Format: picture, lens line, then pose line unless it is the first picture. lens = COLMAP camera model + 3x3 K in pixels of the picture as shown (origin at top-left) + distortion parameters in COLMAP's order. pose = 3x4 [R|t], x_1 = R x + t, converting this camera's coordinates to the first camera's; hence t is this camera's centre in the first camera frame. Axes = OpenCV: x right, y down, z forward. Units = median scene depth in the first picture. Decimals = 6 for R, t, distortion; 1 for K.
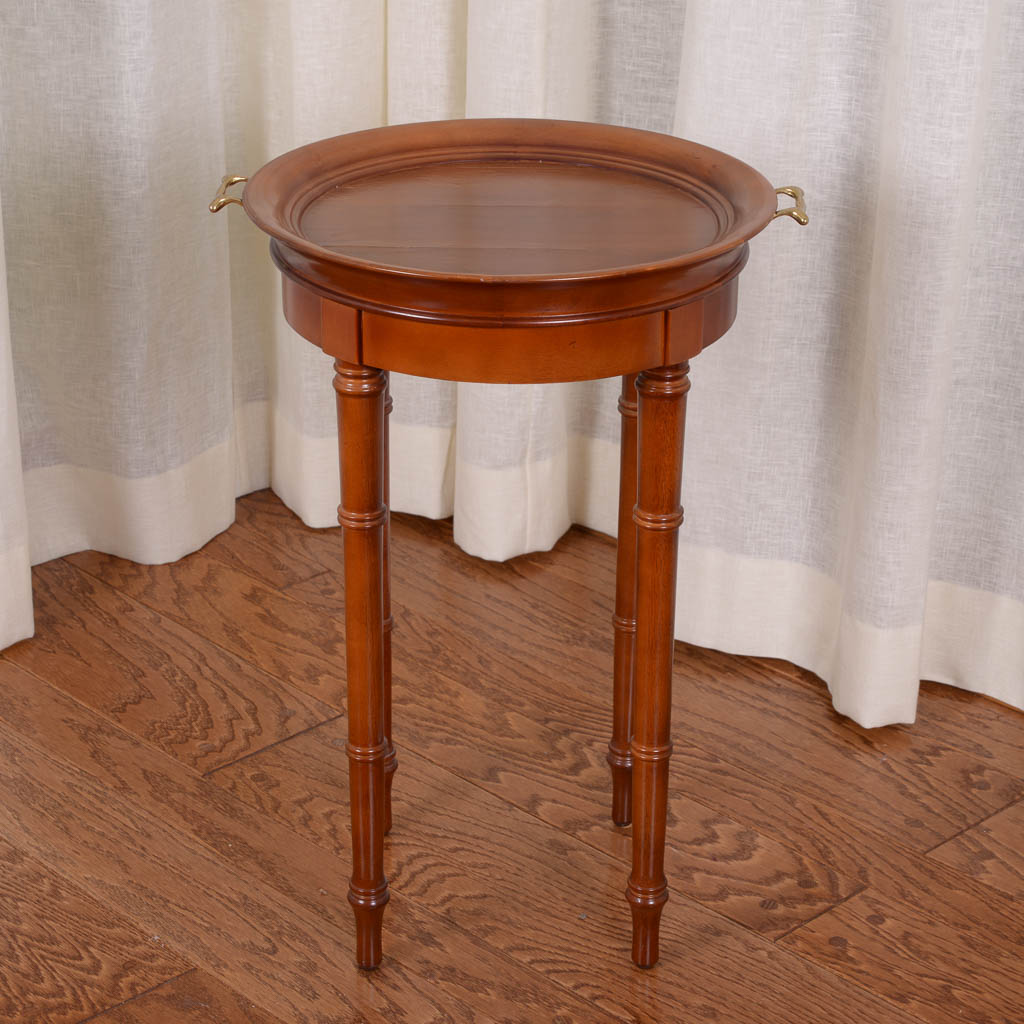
lens RADIAL K [[2752.2, 0, 502.6], [0, 2752.2, 507.3], [0, 0, 1]] dist [0.184193, 0.000000]
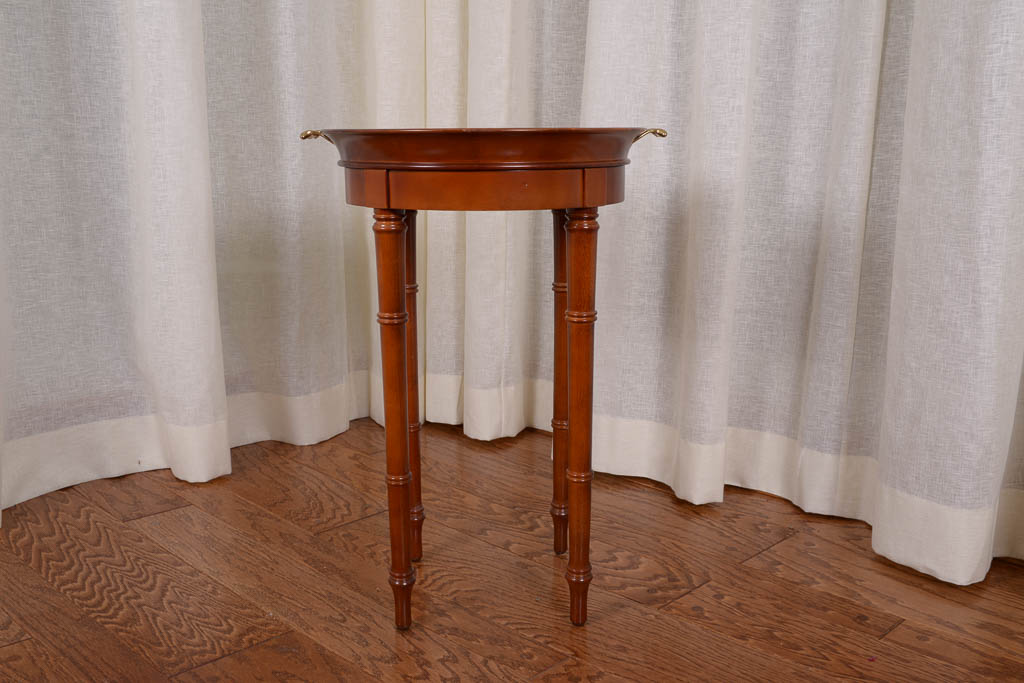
lens RADIAL K [[1026.7, 0, 510.8], [0, 1026.7, 349.2], [0, 0, 1]] dist [-0.013477, 0.000000]
pose [[0.999758, -0.016366, 0.014682, 0.006095], [0.018976, 0.979563, -0.200238, 0.114580], [-0.011105, 0.200469, 0.979637, 0.353183]]
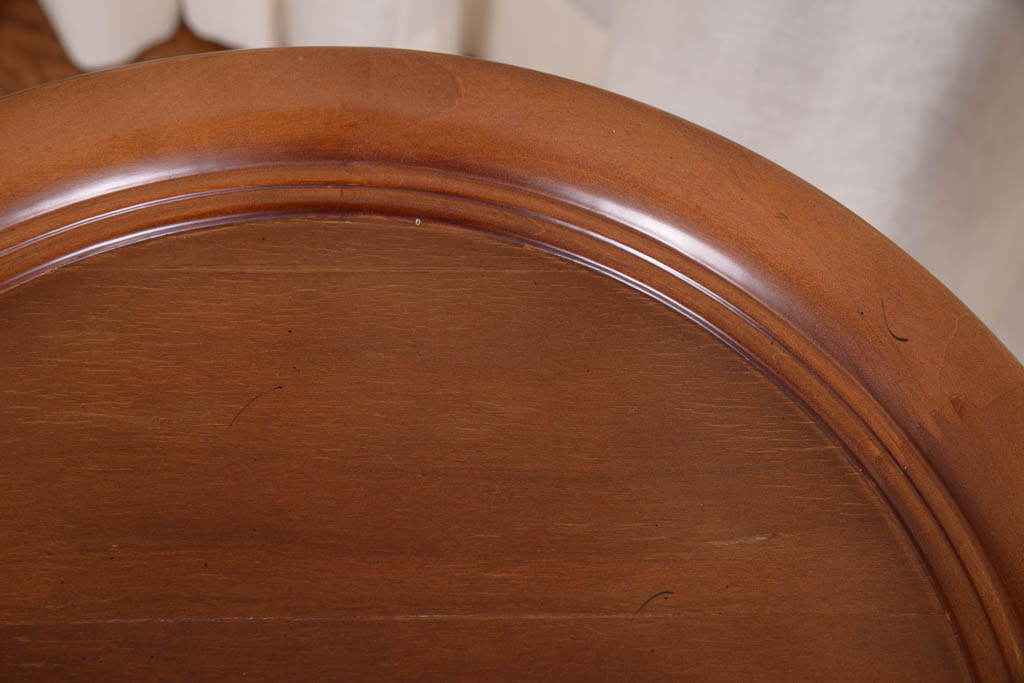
lens RADIAL K [[1722.9, 0, 507.1], [0, 1722.9, 345.6], [0, 0, 1]] dist [0.117901, 0.000000]
pose [[0.997768, -0.011145, 0.065843, 0.009382], [-0.027000, 0.834465, 0.550399, -0.206215], [-0.061078, -0.550948, 0.832301, 0.722822]]
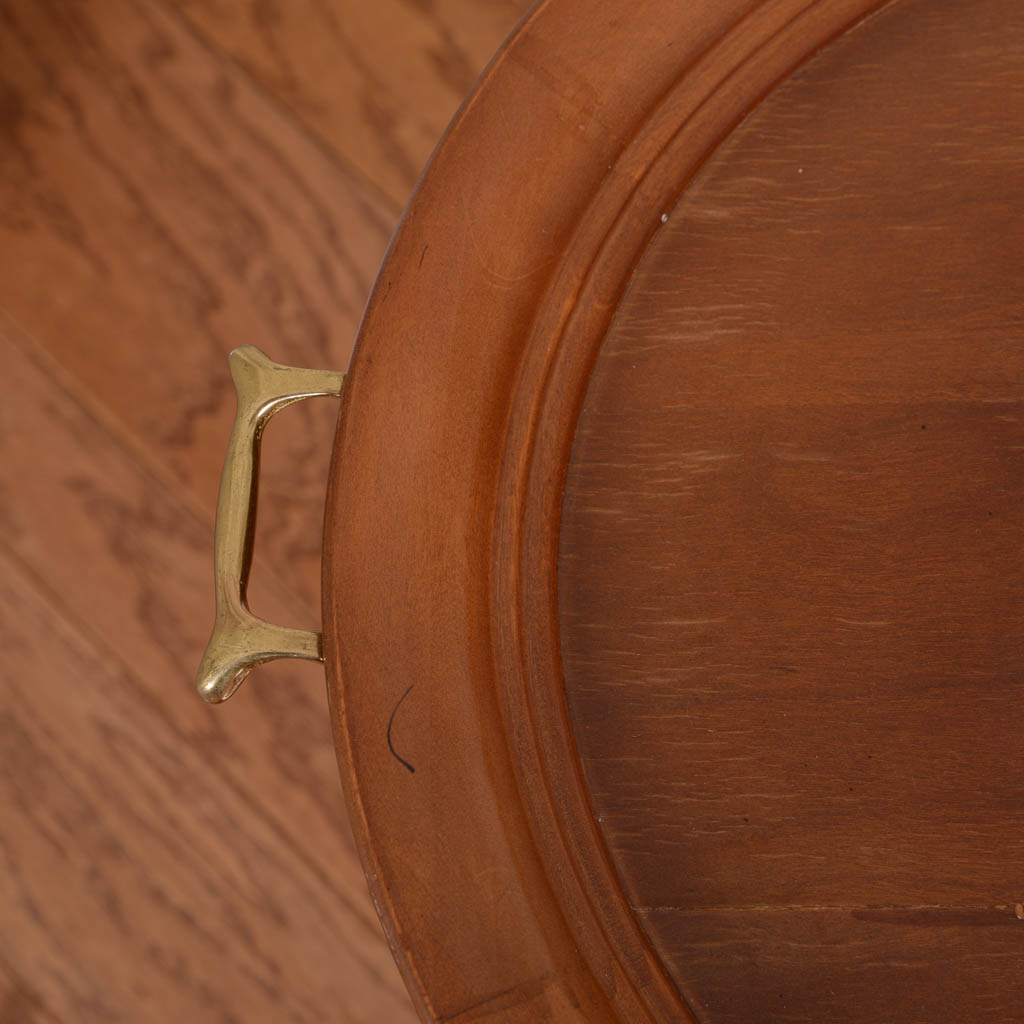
lens RADIAL K [[2534.8, 0, 511.1], [0, 2534.8, 512.5], [0, 0, 1]] dist [0.087784, 0.000000]
pose [[0.996564, -0.035811, -0.074687, -0.049461], [0.076805, 0.737118, 0.671385, -0.223810], [0.031011, -0.674815, 0.737335, 0.692922]]
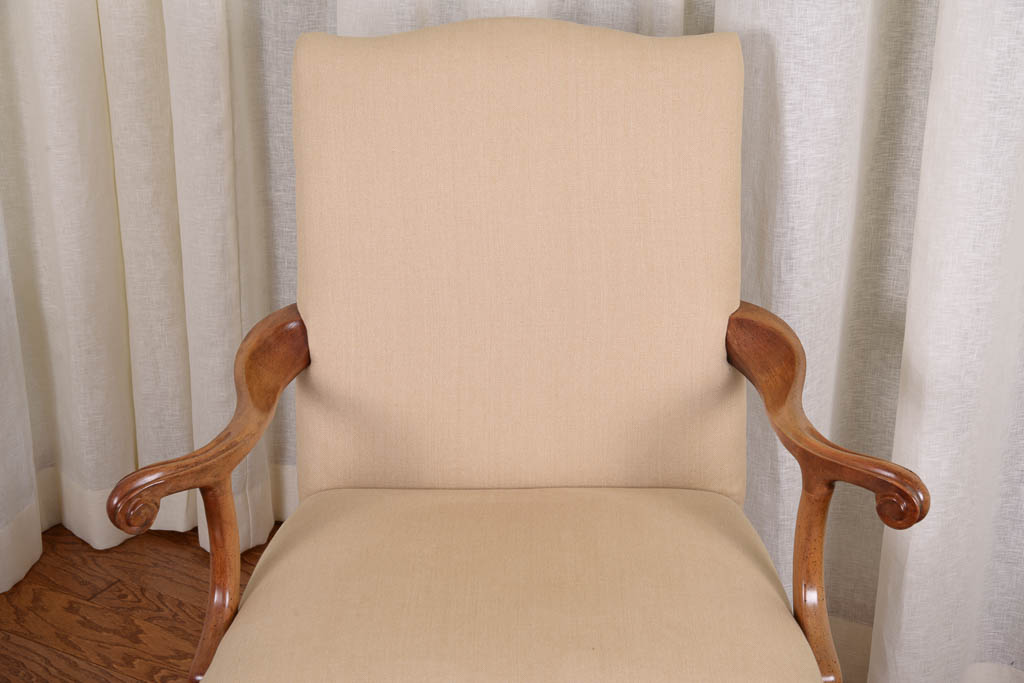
lens RADIAL K [[1845.1, 0, 507.5], [0, 1845.1, 349.5], [0, 0, 1]] dist [0.235378, 0.000000]
pose [[0.965840, -0.116963, 0.231244, -0.092076], [0.120148, 0.992756, 0.000311, -0.087734], [-0.229605, 0.027483, 0.972896, -0.036566]]
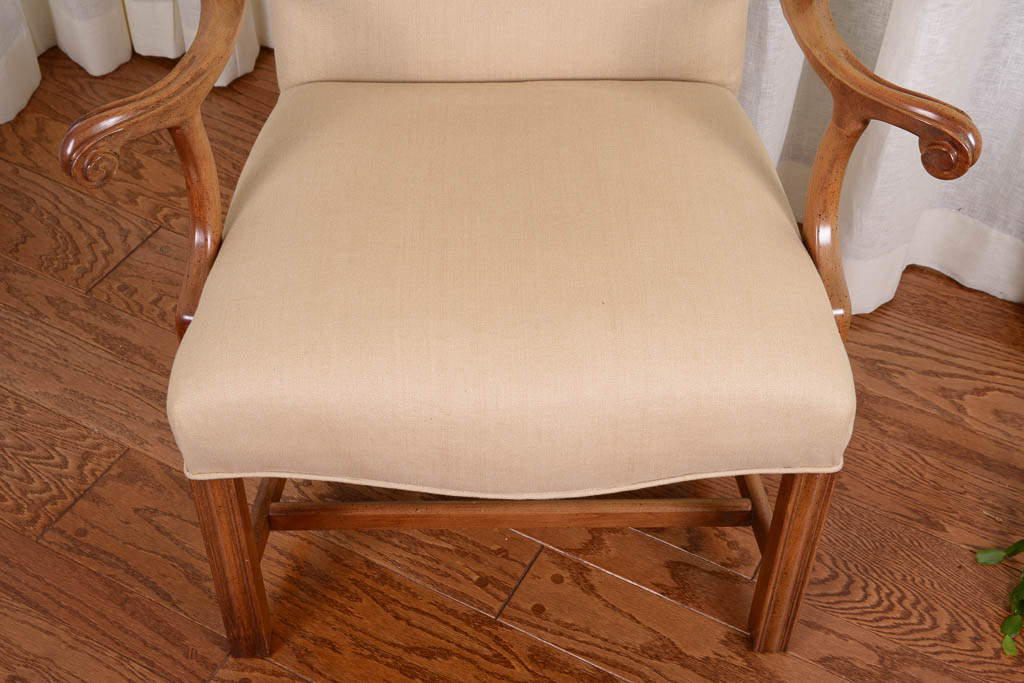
lens RADIAL K [[1355.0, 0, 508.6], [0, 1355.0, 348.1], [0, 0, 1]] dist [0.082049, 0.000000]
pose [[0.955438, -0.211358, 0.206072, -0.045069], [0.118371, 0.913833, 0.388456, -0.150533], [-0.270419, -0.346752, 0.898129, 0.220327]]
